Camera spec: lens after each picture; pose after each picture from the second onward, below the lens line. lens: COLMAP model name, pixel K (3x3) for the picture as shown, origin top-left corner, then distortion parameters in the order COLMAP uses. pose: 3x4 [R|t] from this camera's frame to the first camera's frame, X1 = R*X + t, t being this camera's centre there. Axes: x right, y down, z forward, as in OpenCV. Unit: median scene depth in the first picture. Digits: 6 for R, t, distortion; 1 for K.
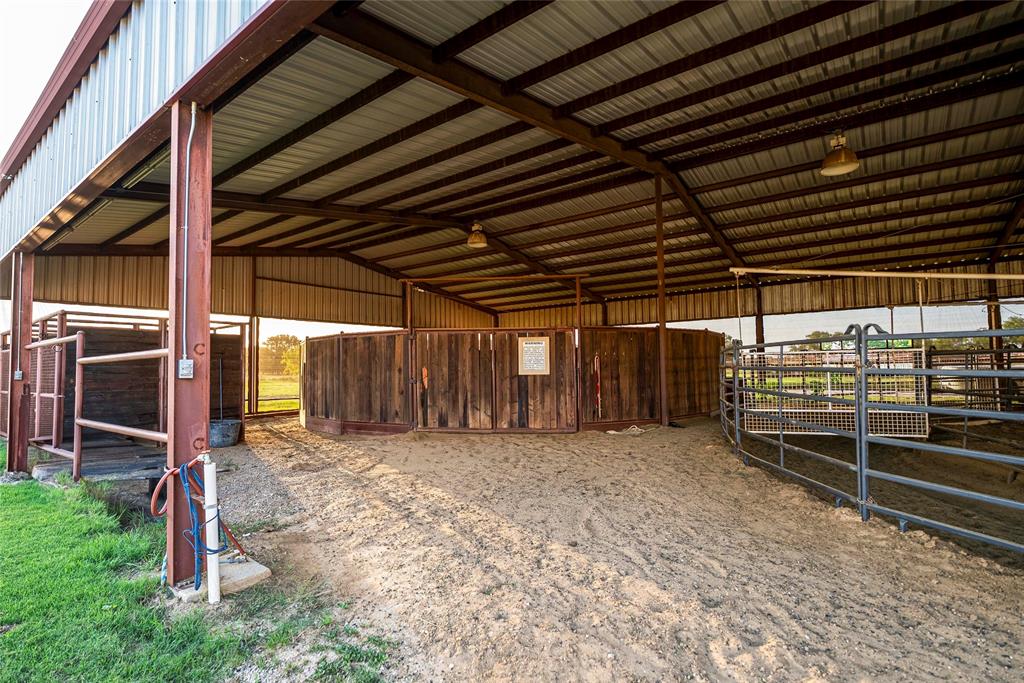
lens RADIAL K [[491.8, 0, 510.3], [0, 491.8, 344.7], [0, 0, 1]] dist [-0.030176, 0.008533]
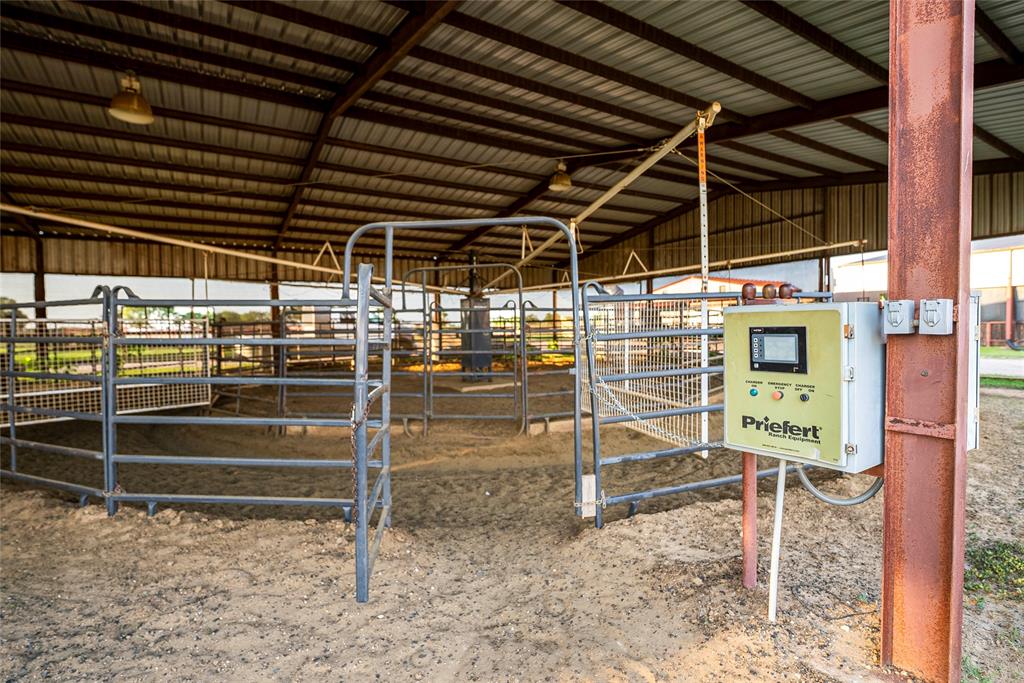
lens RADIAL K [[491.8, 0, 510.3], [0, 491.8, 344.7], [0, 0, 1]] dist [-0.030176, 0.008533]
pose [[0.343739, -0.022989, 0.938784, 0.171883], [-0.032679, 0.998802, 0.036424, 0.007094], [-0.938496, -0.043199, 0.342576, 0.052774]]
